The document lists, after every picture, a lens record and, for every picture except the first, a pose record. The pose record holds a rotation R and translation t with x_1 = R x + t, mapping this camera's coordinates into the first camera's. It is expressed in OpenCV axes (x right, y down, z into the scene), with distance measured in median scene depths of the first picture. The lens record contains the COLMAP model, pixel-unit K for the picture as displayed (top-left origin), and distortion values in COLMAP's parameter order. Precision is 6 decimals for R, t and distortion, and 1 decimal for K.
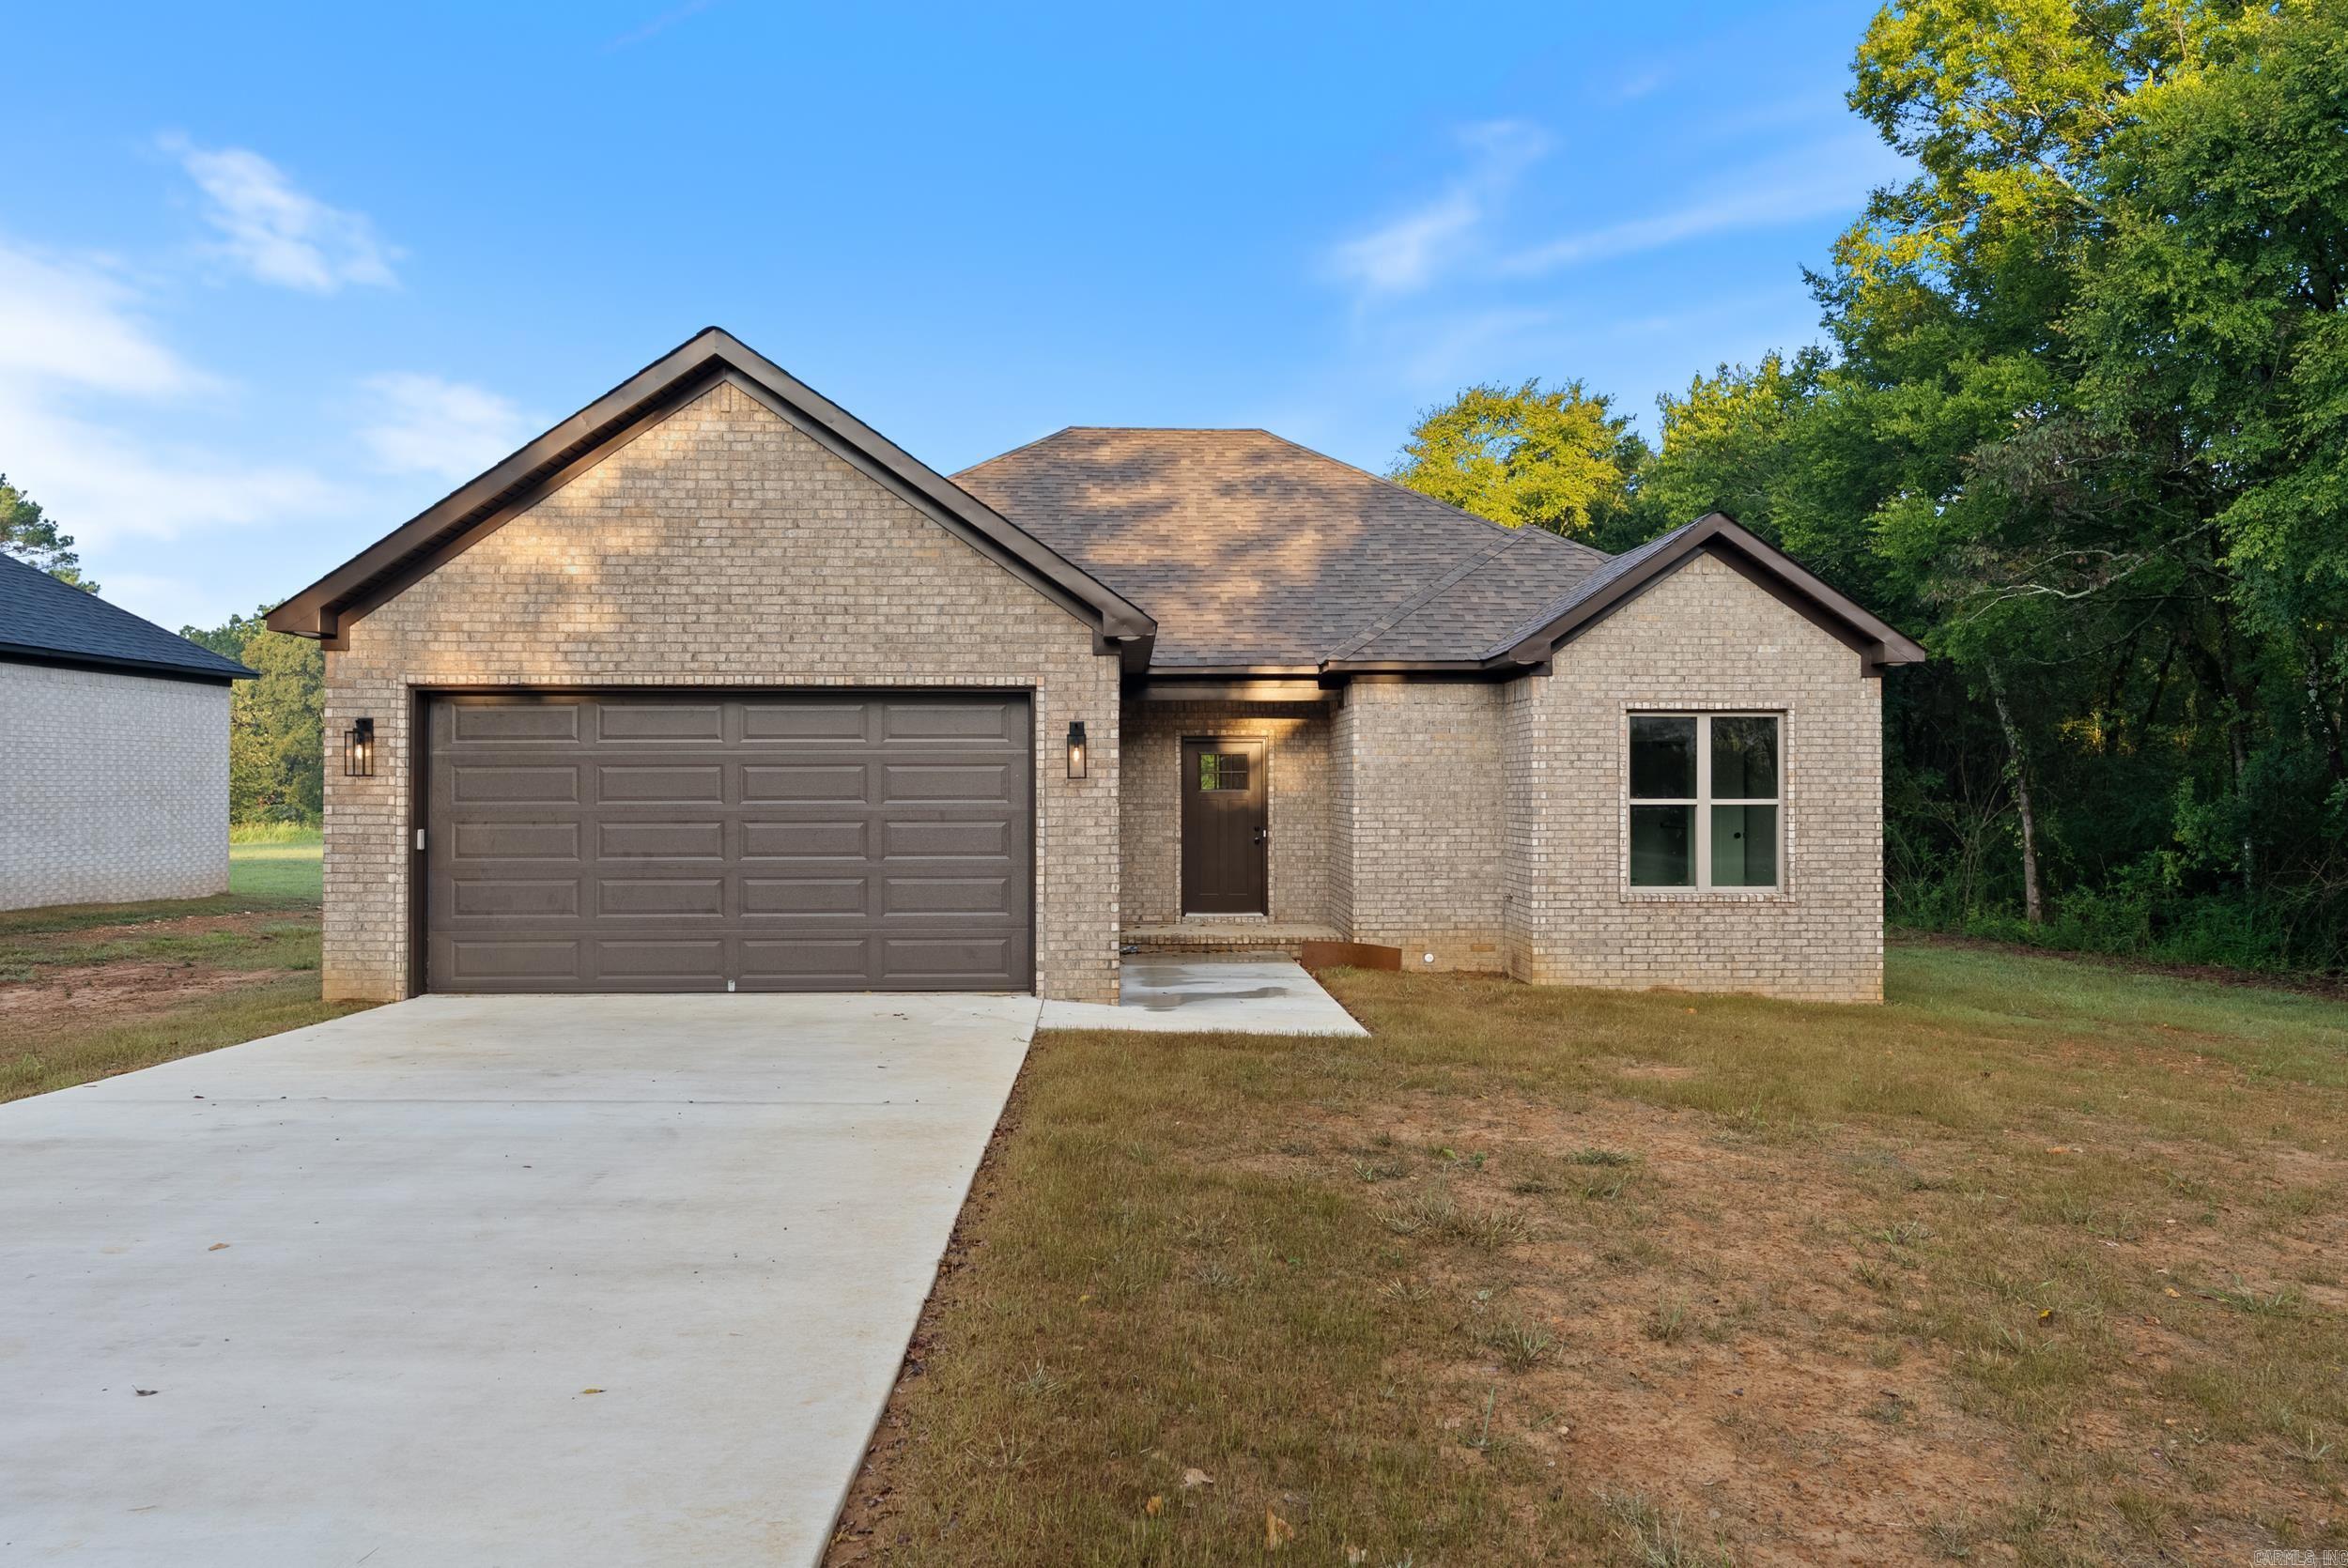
lens RADIAL K [[1545.7, 0, 1174.0], [0, 1545.7, 784.0], [0, 0, 1]] dist [0.001695, 0.000702]
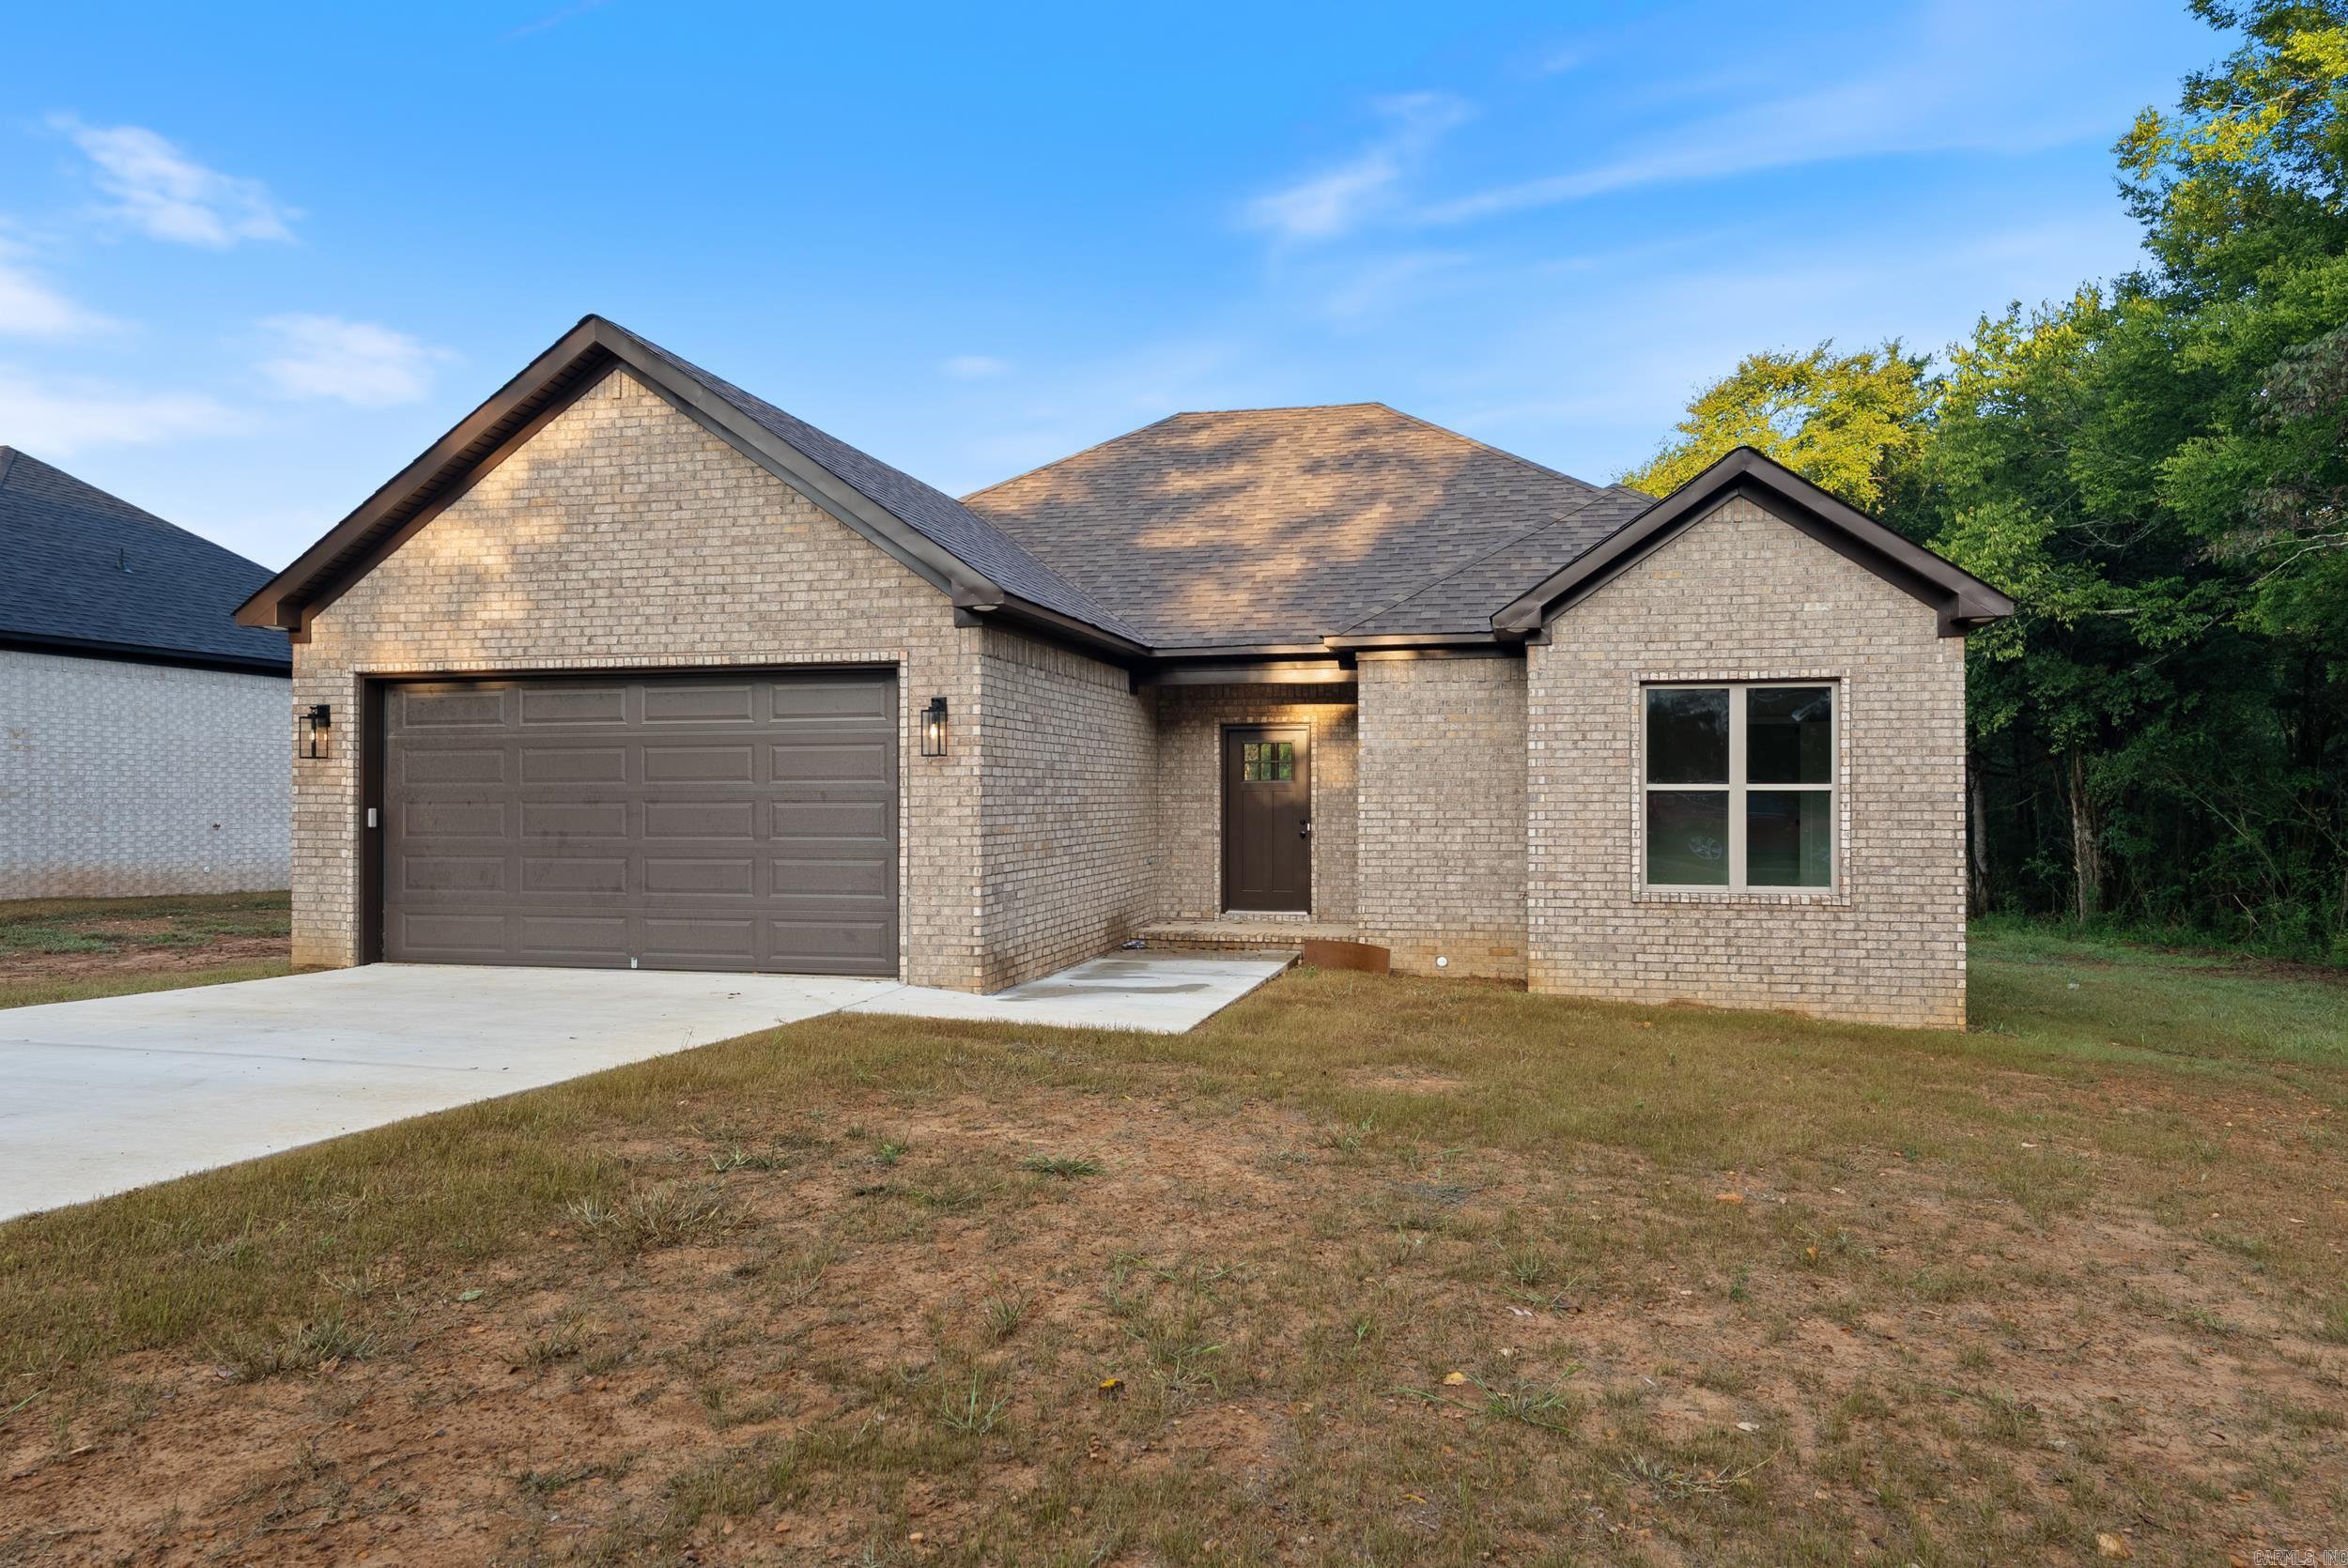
lens RADIAL K [[1531.2, 0, 1172.4], [0, 1531.2, 808.6], [0, 0, 1]] dist [0.001973, 0.000952]
pose [[0.965509, 0.001536, -0.260364, 0.262943], [-0.000311, 0.999989, 0.004747, 0.019613], [0.260368, -0.004502, 0.965499, 0.096275]]
